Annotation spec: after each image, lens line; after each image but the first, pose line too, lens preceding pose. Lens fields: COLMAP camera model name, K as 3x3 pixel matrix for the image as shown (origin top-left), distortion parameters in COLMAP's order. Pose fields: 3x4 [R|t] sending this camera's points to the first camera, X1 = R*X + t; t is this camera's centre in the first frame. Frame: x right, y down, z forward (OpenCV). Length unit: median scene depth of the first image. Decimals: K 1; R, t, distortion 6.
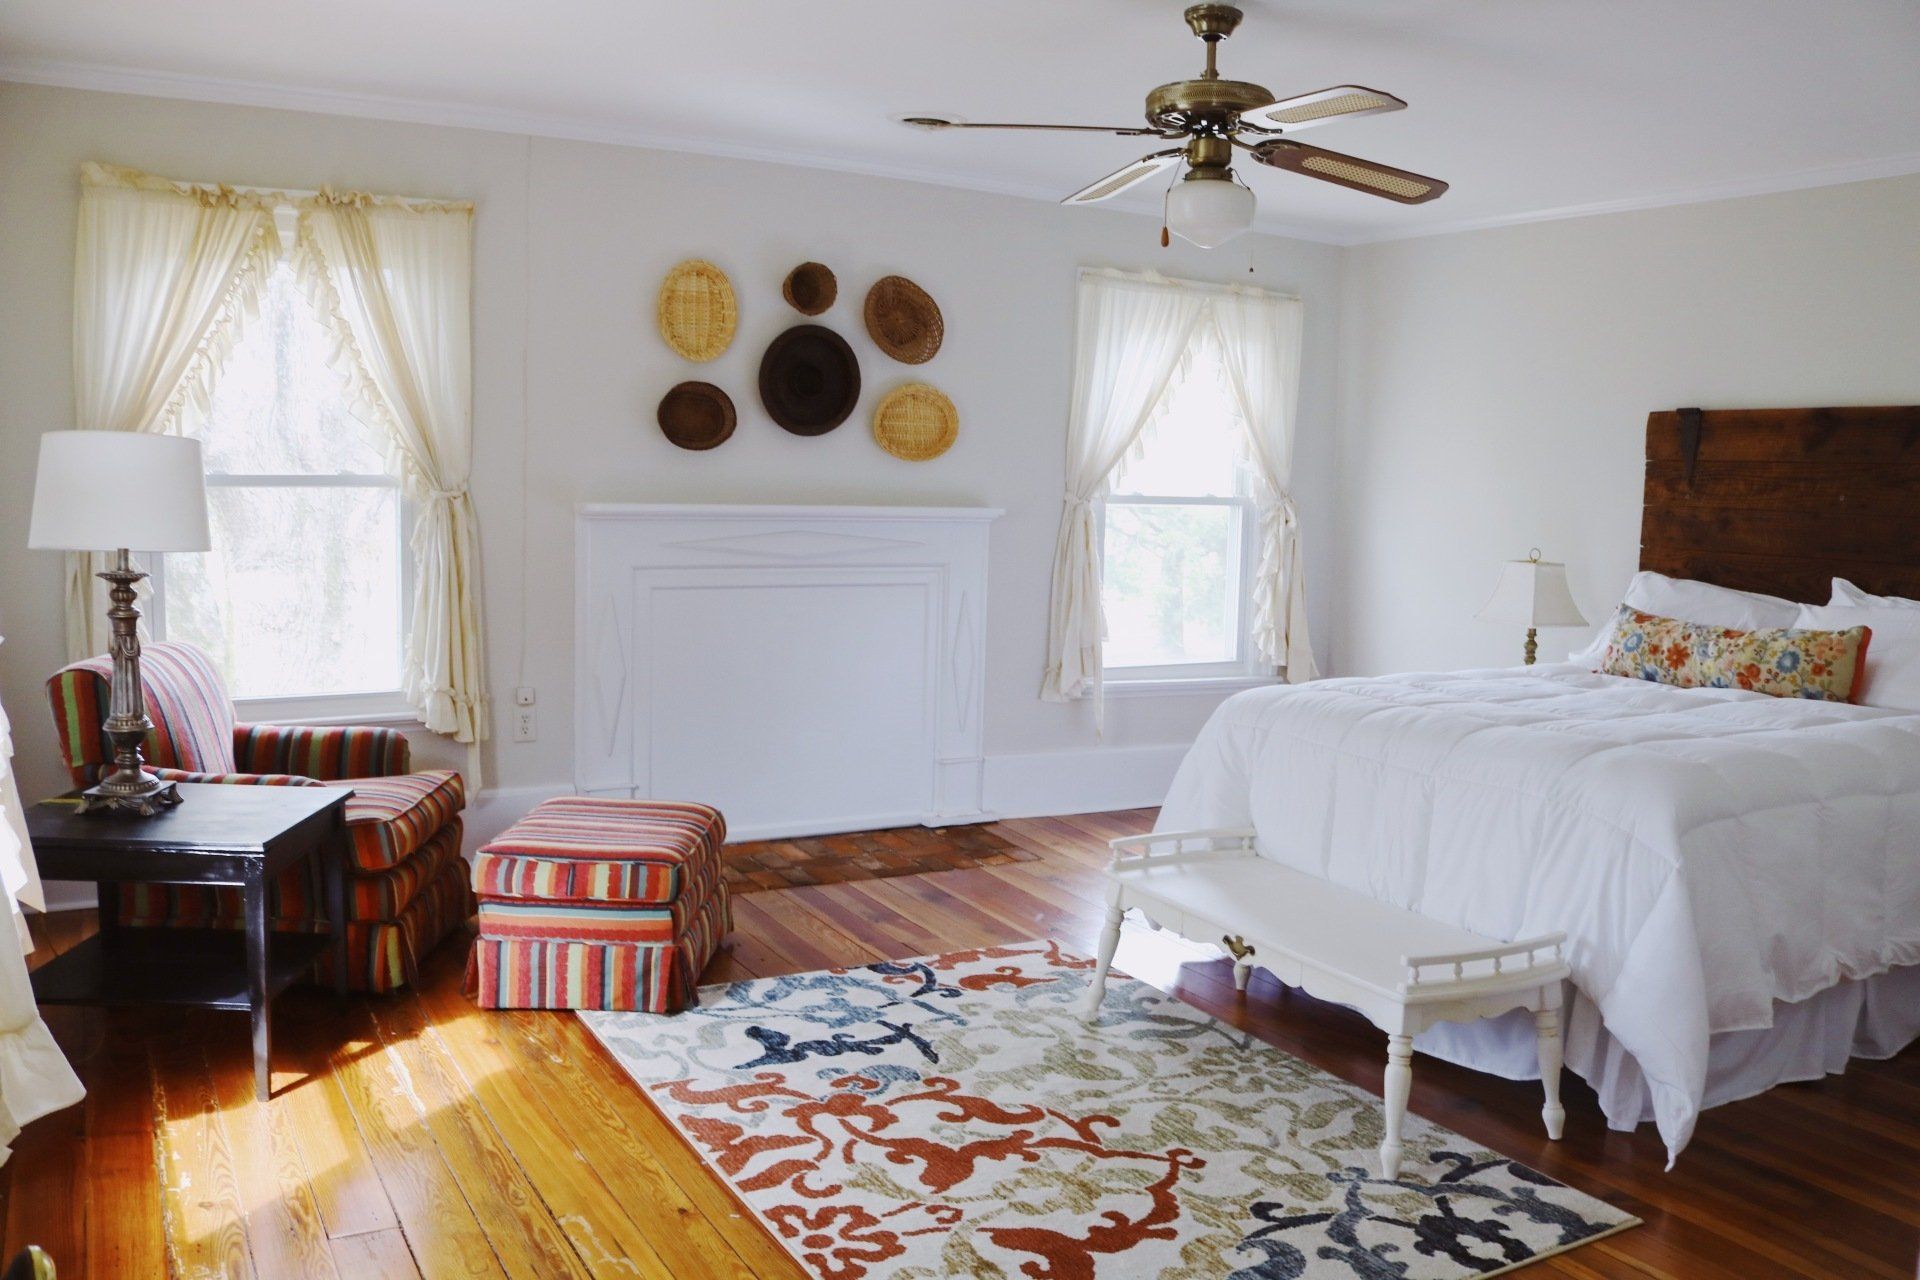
lens RADIAL K [[1586.7, 0, 960.0], [0, 1586.7, 640.0], [0, 0, 1]] dist [-0.161513, 0.132550]
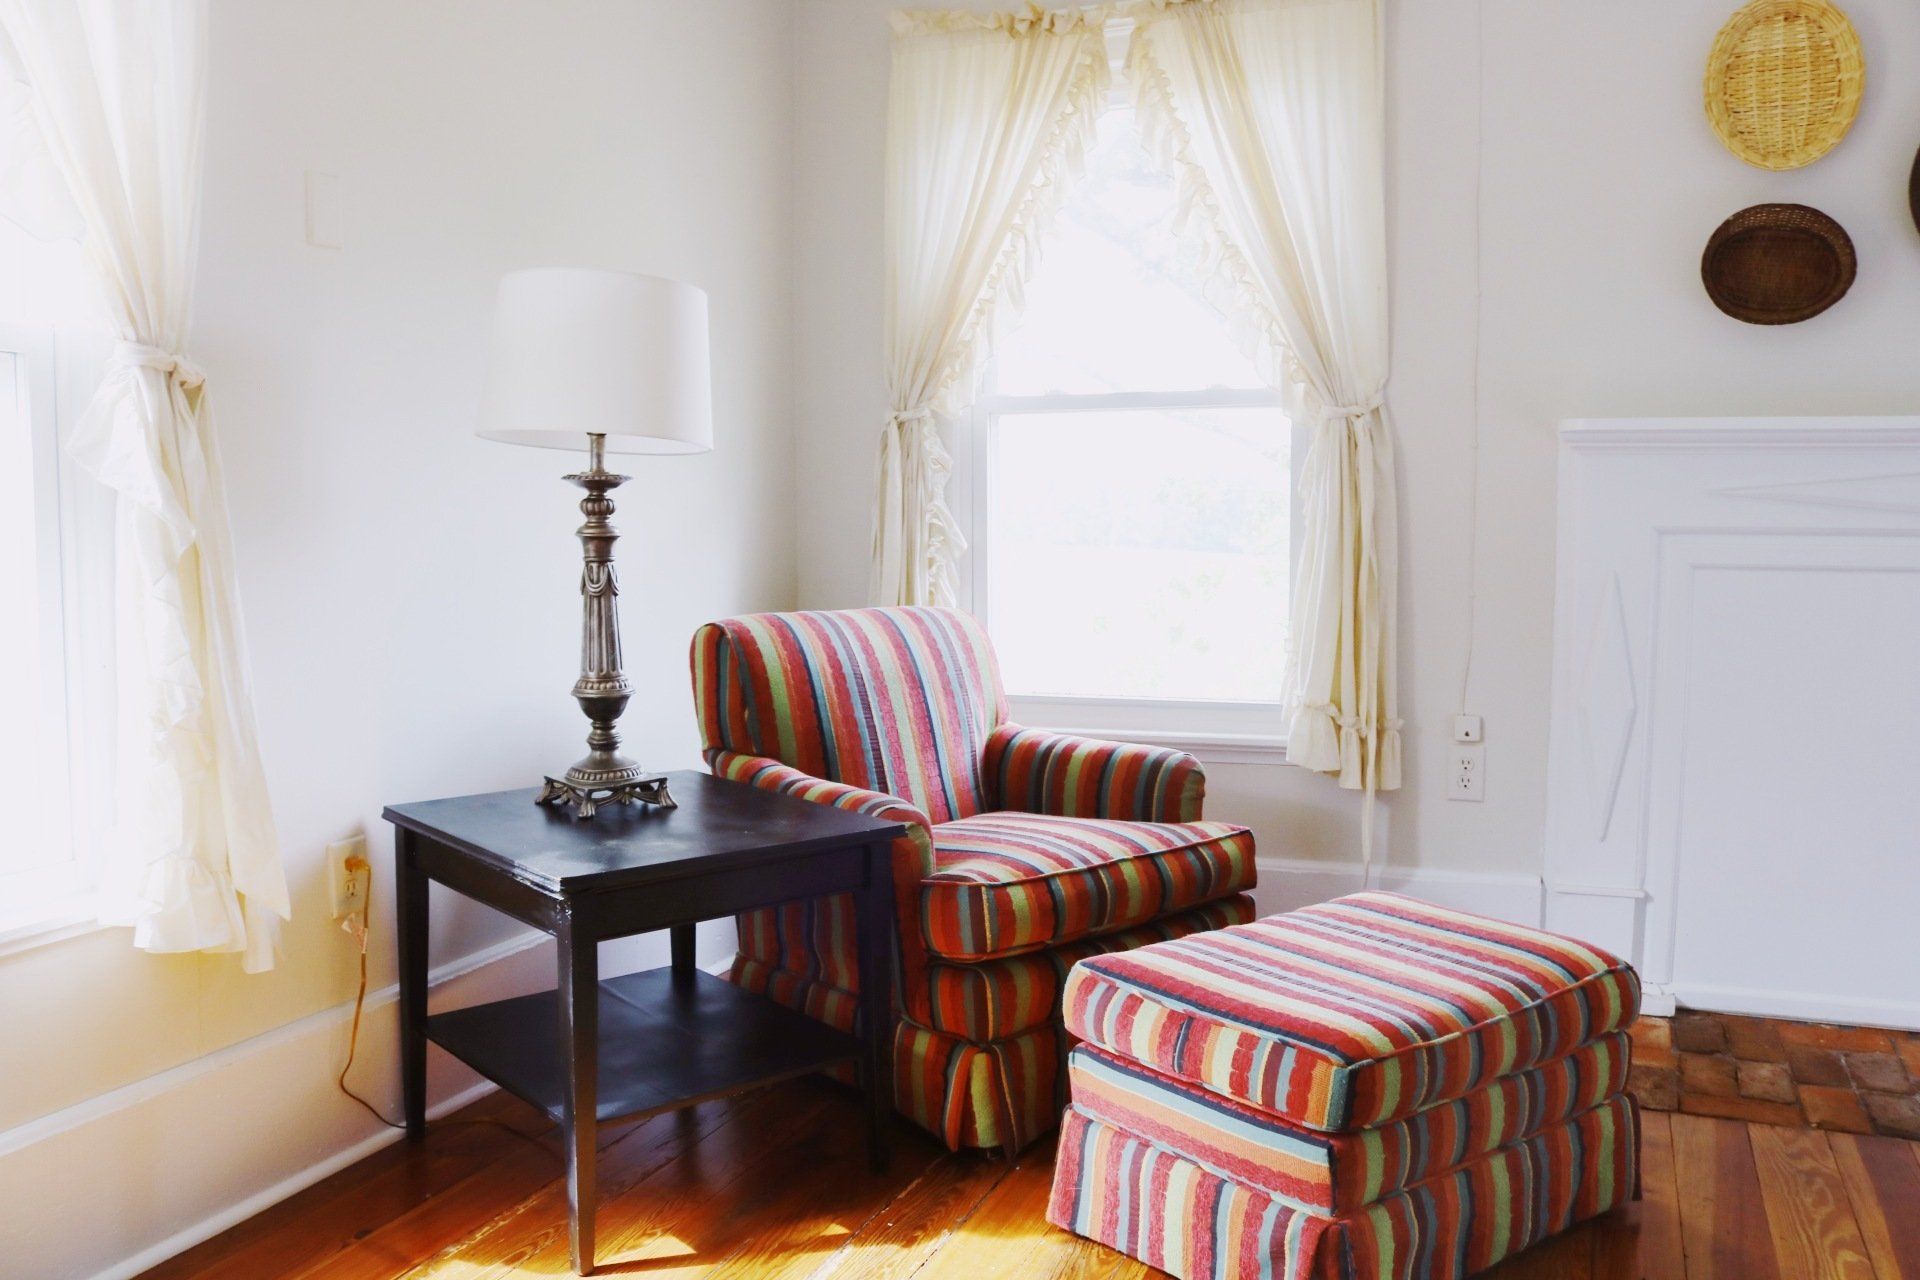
lens RADIAL K [[1586.7, 0, 960.0], [0, 1586.7, 640.0], [0, 0, 1]] dist [-0.161513, 0.132550]
pose [[0.618921, 0.040674, -0.784399, 0.104528], [-0.068047, 0.997680, -0.001958, 0.017361], [0.782500, 0.054588, 0.620253, 0.511332]]
